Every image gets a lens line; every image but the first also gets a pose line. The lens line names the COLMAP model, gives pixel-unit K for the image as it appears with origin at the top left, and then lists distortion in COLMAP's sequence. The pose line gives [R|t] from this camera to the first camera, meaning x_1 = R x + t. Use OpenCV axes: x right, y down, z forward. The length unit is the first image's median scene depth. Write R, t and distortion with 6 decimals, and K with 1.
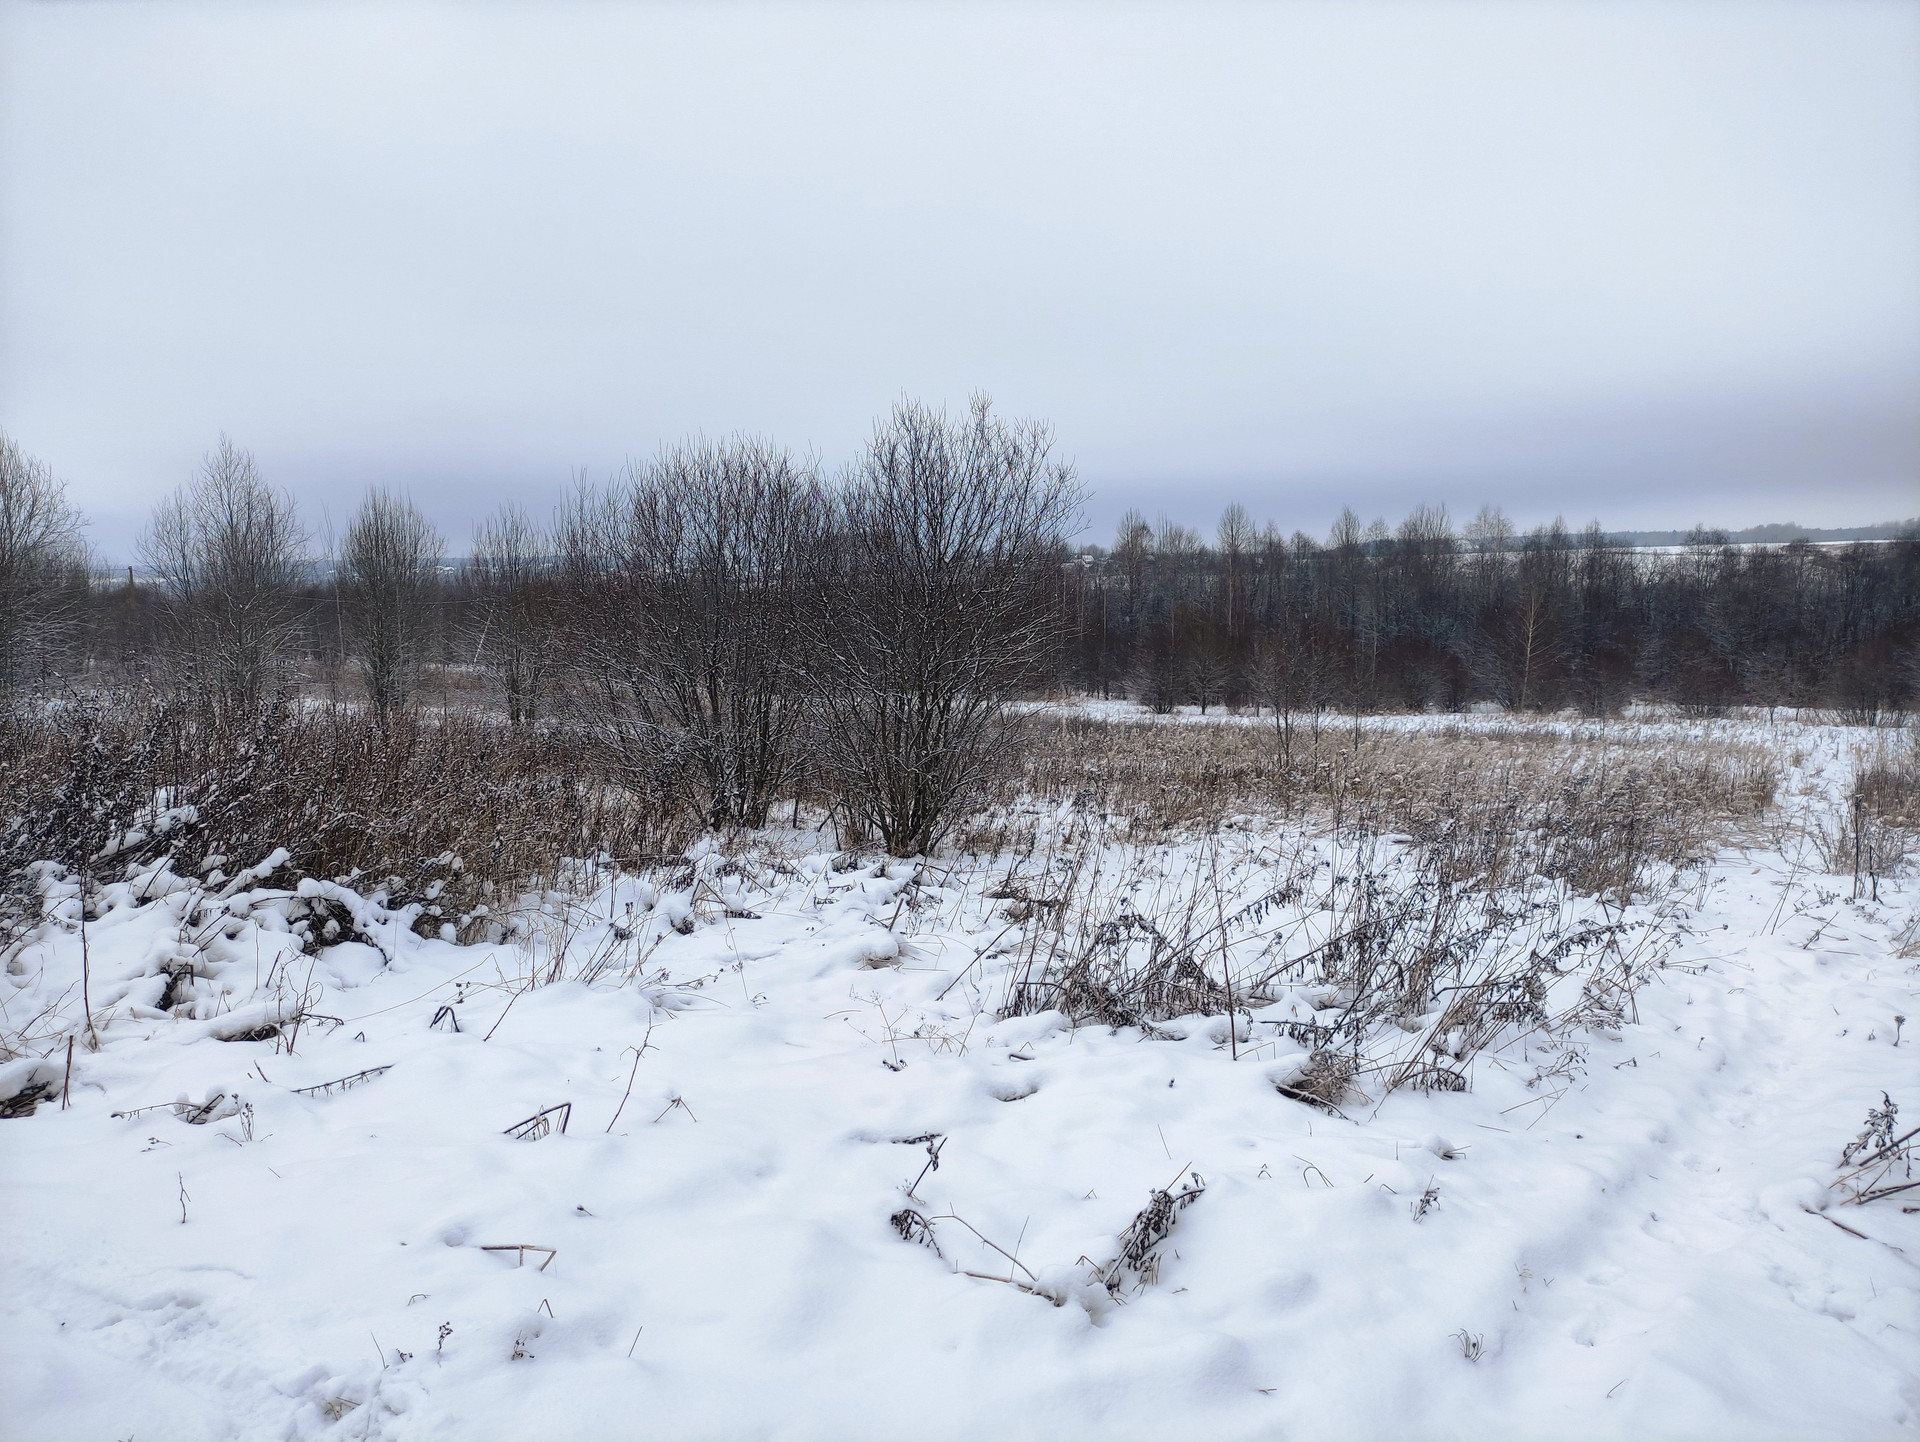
lens RADIAL K [[1400.5, 0, 961.9], [0, 1400.5, 714.6], [0, 0, 1]] dist [0.038624, -0.016271]
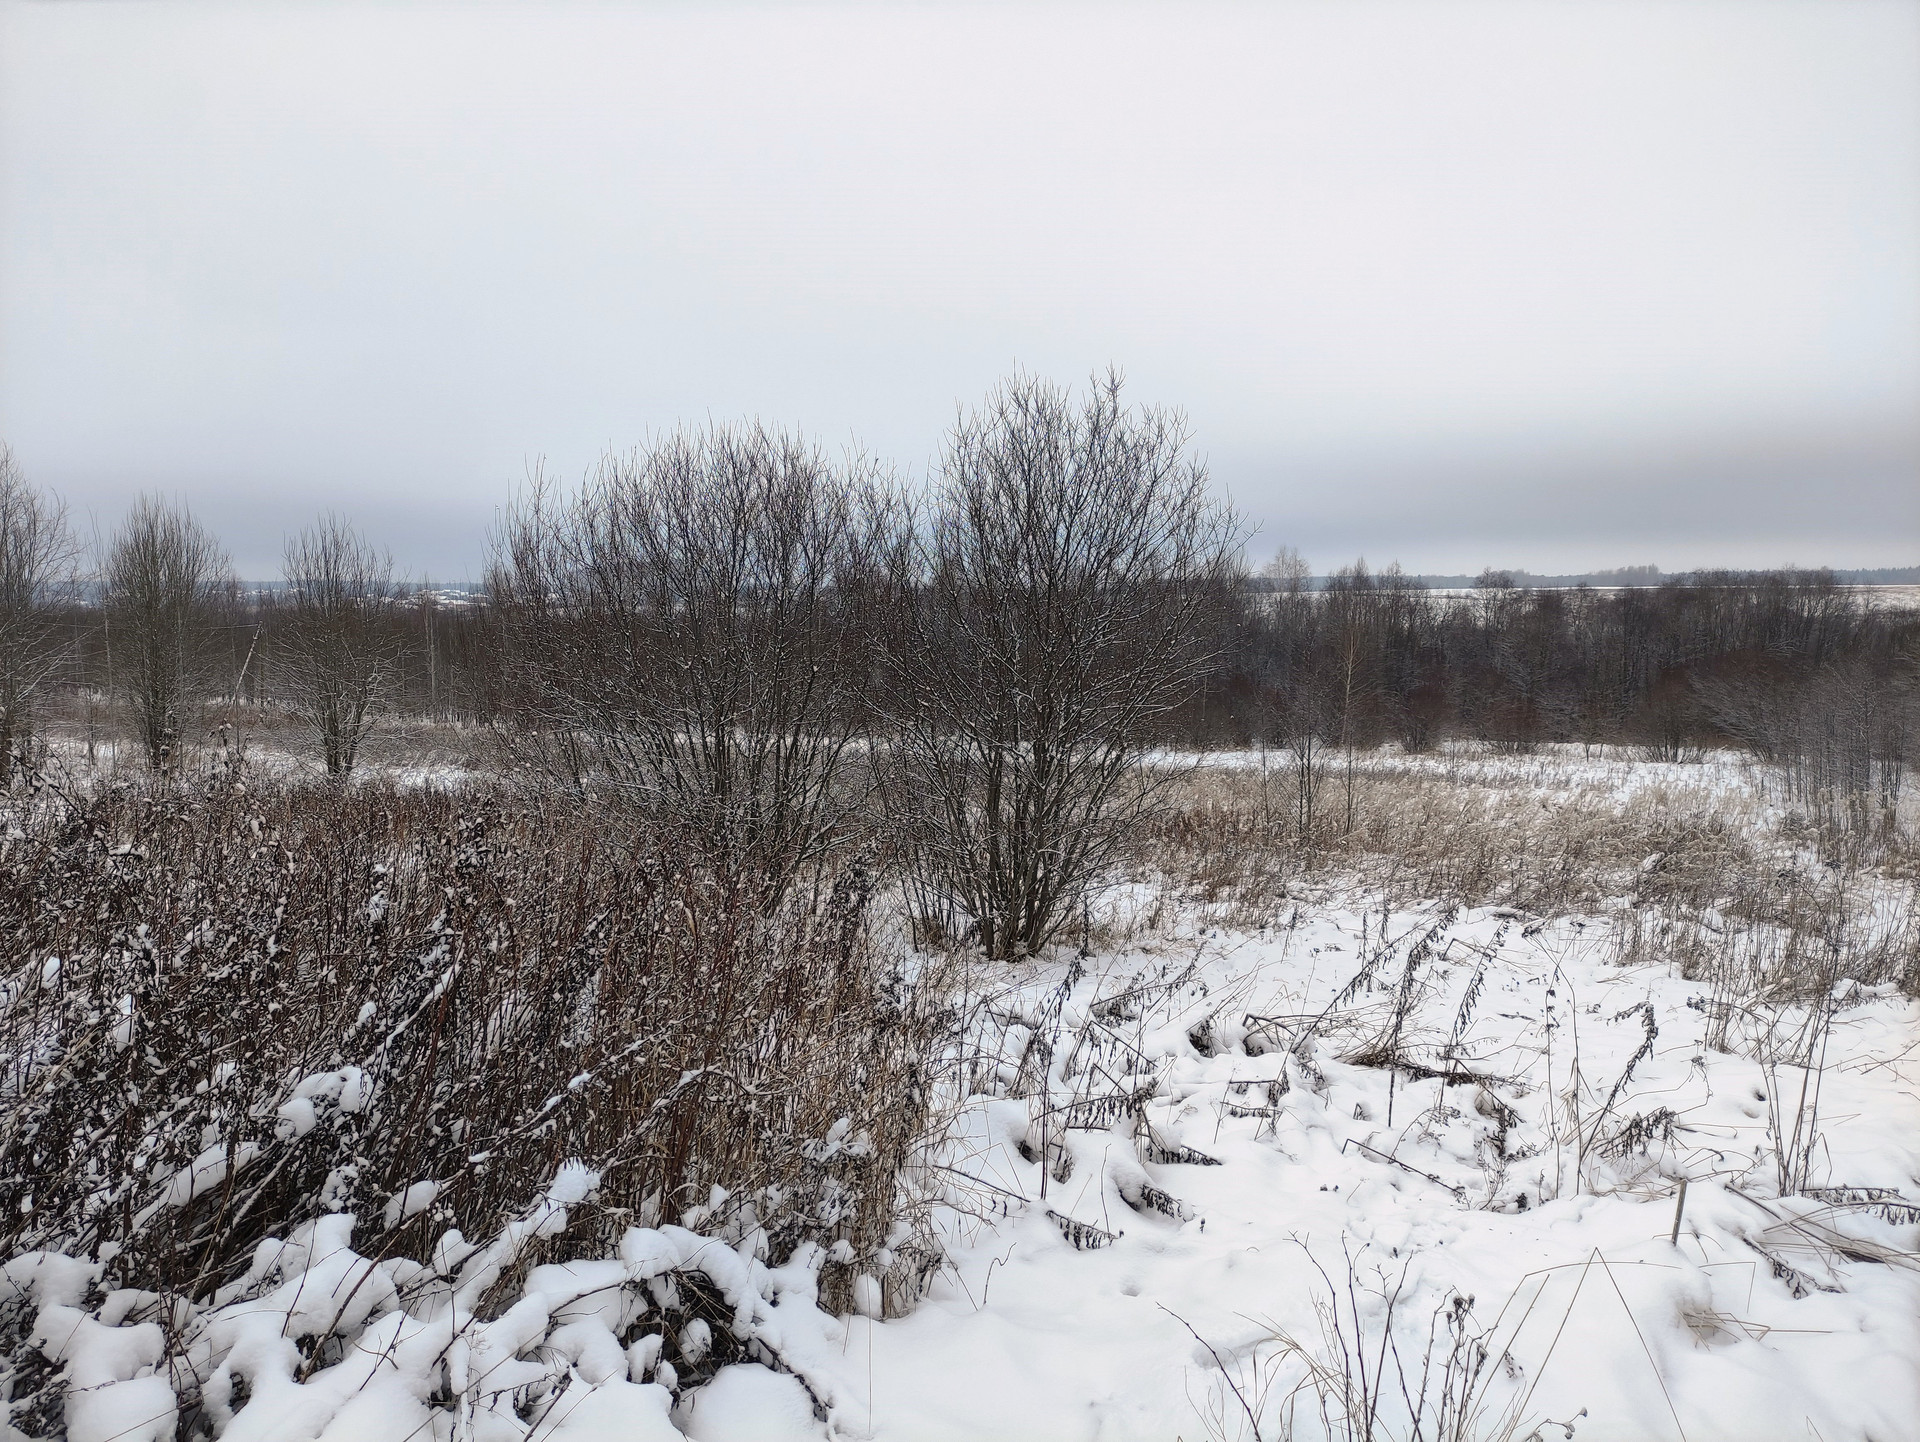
lens RADIAL K [[1400.5, 0, 961.9], [0, 1400.5, 714.6], [0, 0, 1]] dist [0.038624, -0.016271]
pose [[0.988452, 0.002045, 0.151520, -0.076642], [0.001544, 0.999721, -0.023563, -0.006704], [-0.151526, 0.023525, 0.988173, 0.095159]]
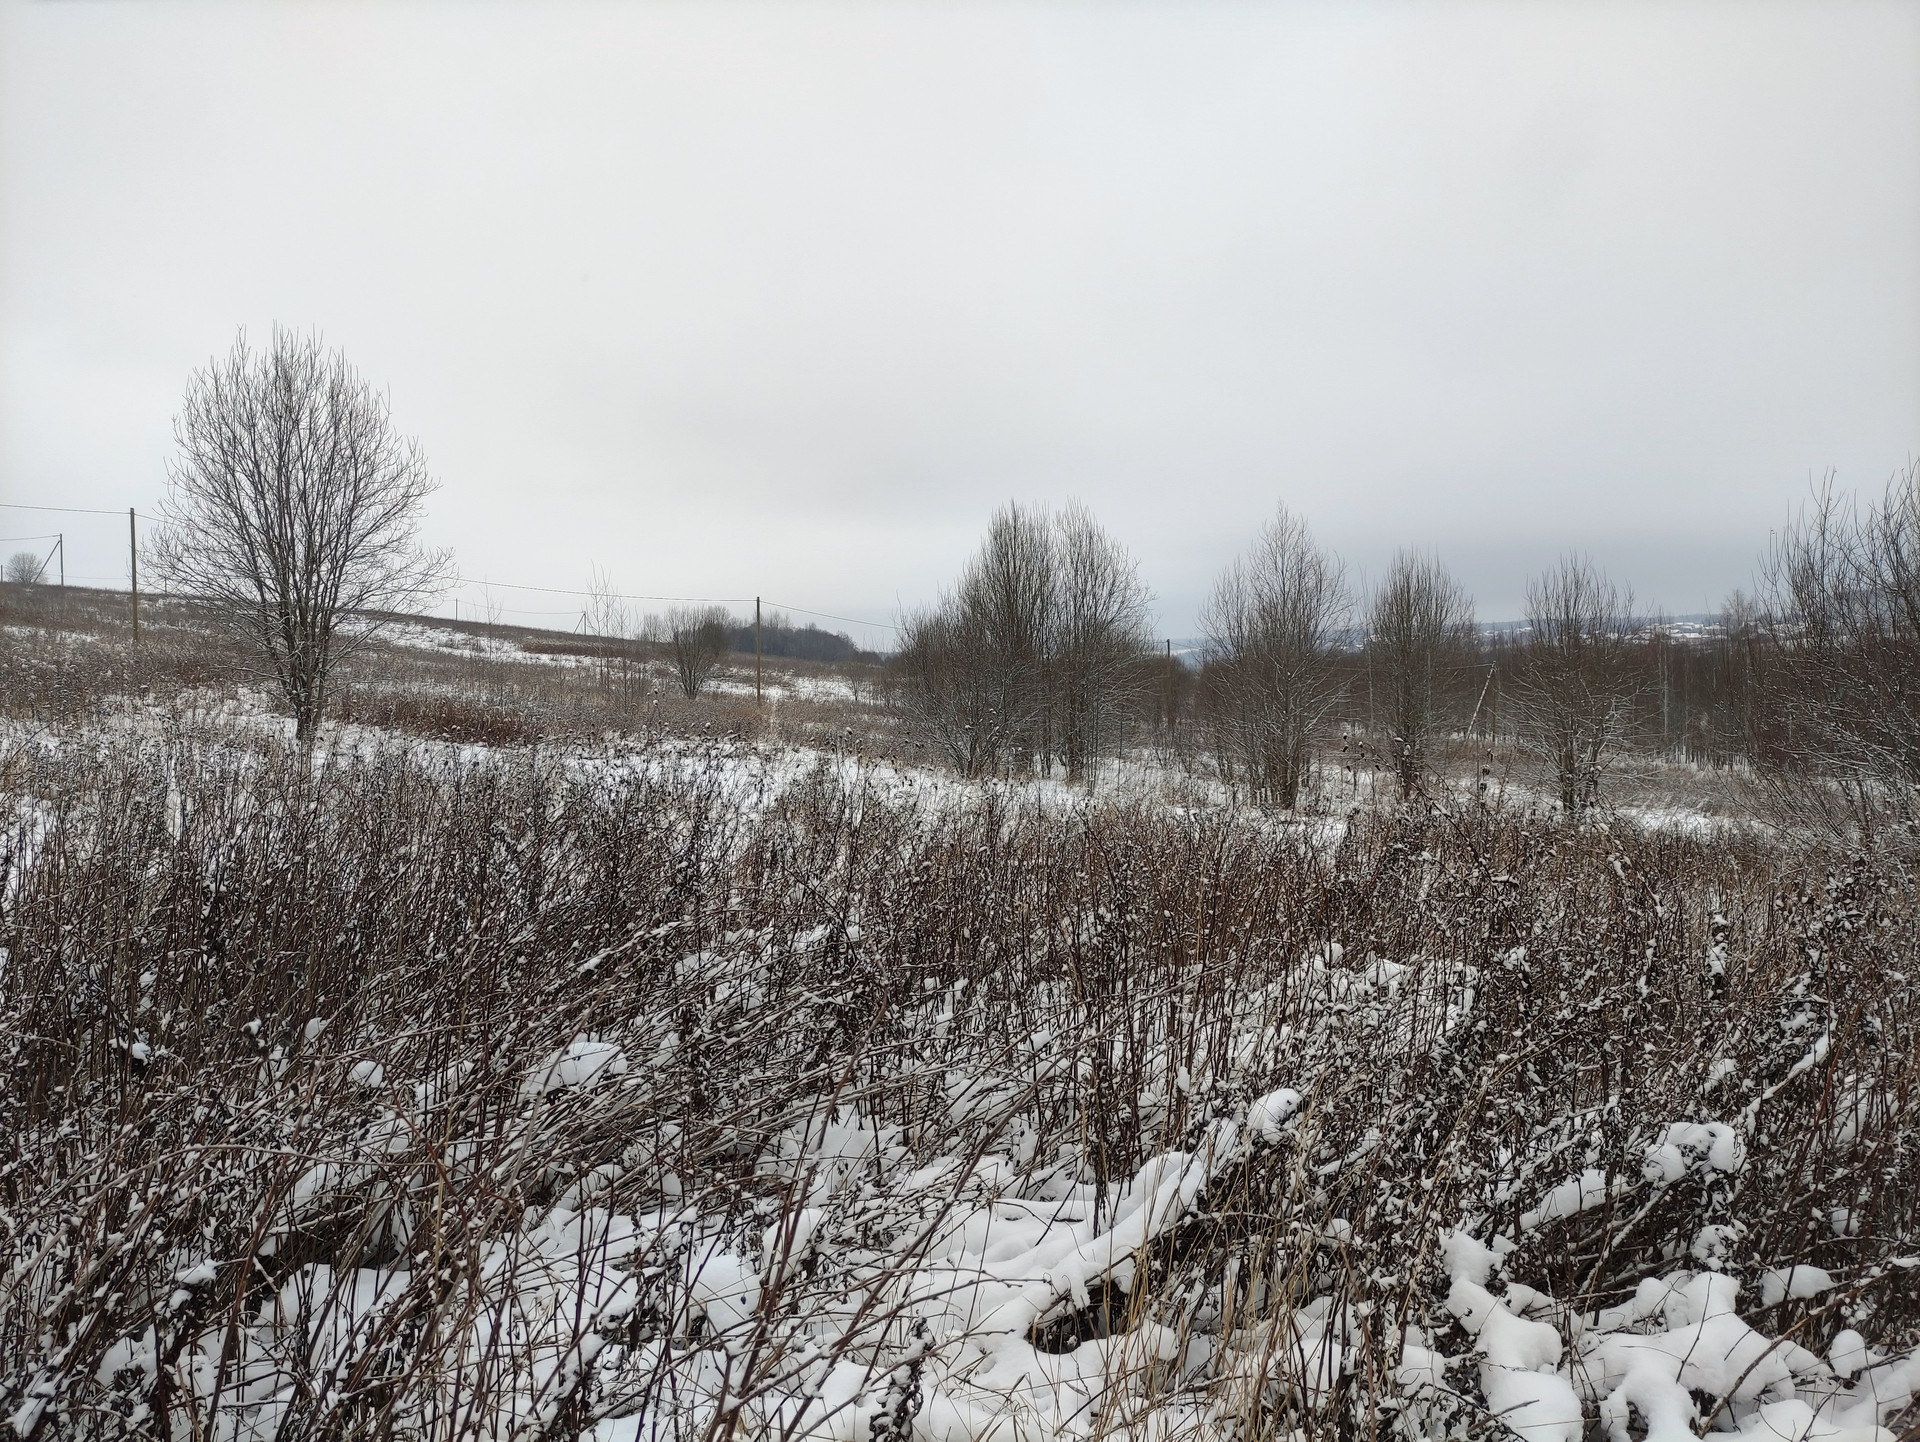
lens RADIAL K [[1400.5, 0, 961.9], [0, 1400.5, 714.6], [0, 0, 1]] dist [0.038624, -0.016271]
pose [[0.785356, 0.014047, -0.618886, -0.083598], [-0.043013, 0.998564, -0.031919, -0.006875], [0.617549, 0.051688, 0.784832, 0.091787]]
